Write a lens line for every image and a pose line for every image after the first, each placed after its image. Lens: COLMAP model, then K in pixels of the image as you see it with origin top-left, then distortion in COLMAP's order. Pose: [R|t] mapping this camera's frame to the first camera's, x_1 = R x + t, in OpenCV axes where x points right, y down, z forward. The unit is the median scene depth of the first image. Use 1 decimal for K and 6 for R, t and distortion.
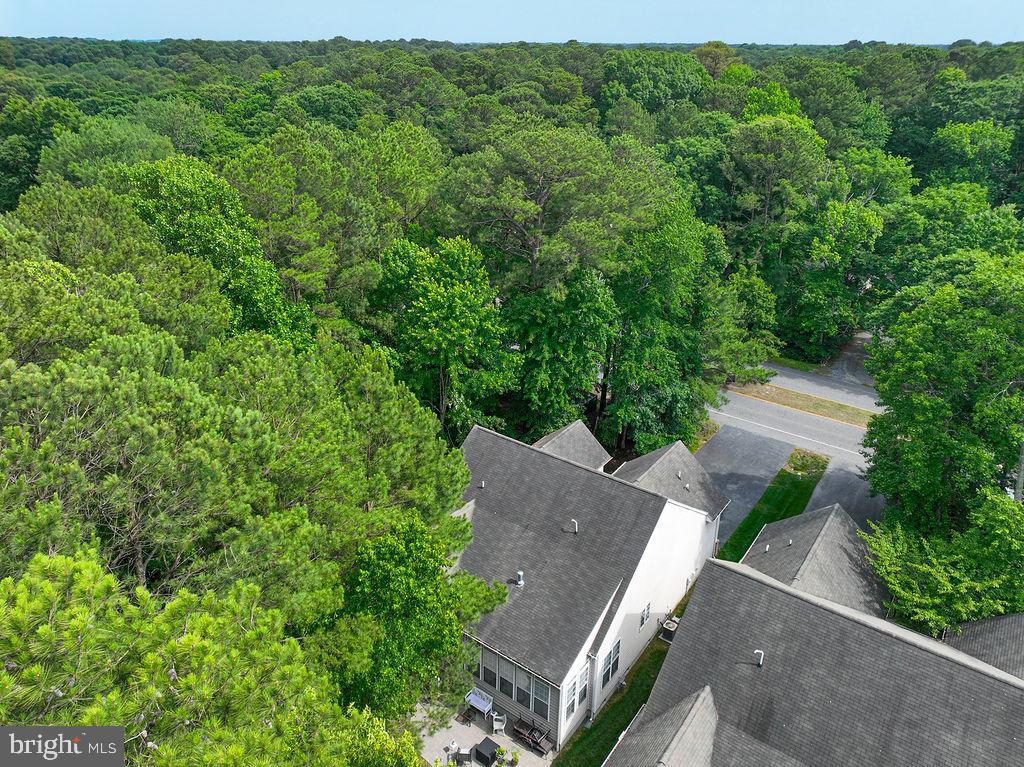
lens RADIAL K [[764.0, 0, 479.1], [0, 764.0, 289.6], [0, 0, 1]] dist [0.002318, -0.000836]
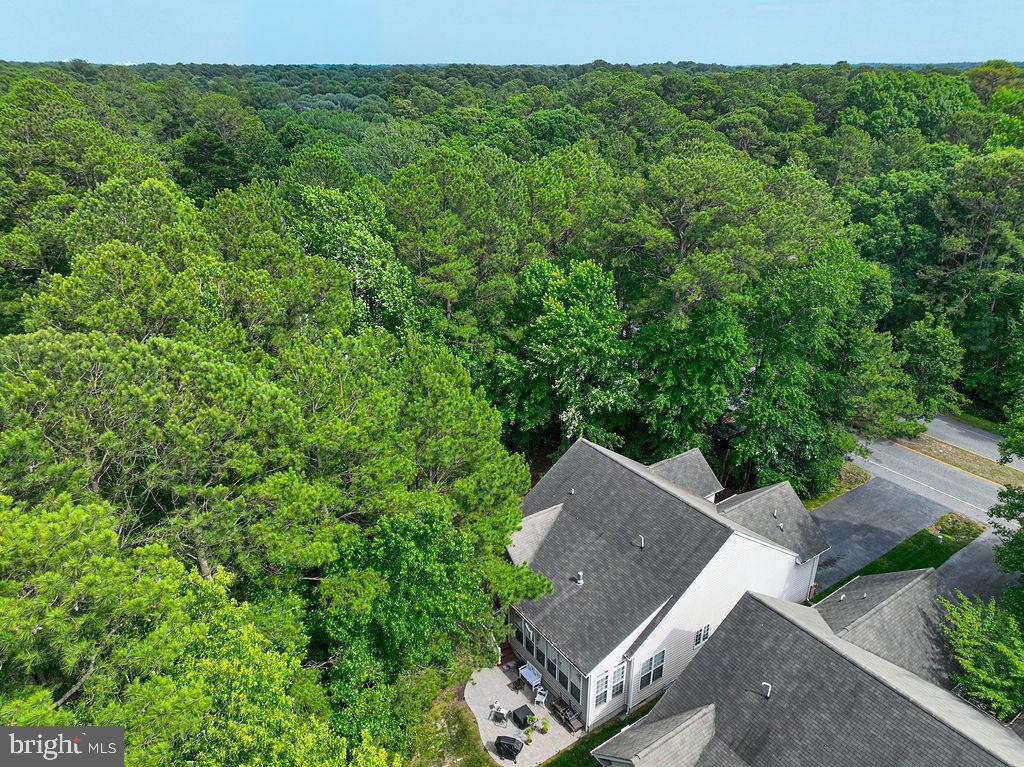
lens RADIAL K [[723.9, 0, 506.3], [0, 723.9, 385.5], [0, 0, 1]] dist [-0.001715, 0.016218]
pose [[0.955315, 0.113486, -0.272935, 0.153458], [-0.084812, 0.989774, 0.114693, -0.003028], [0.283160, -0.086419, 0.955171, 0.004358]]
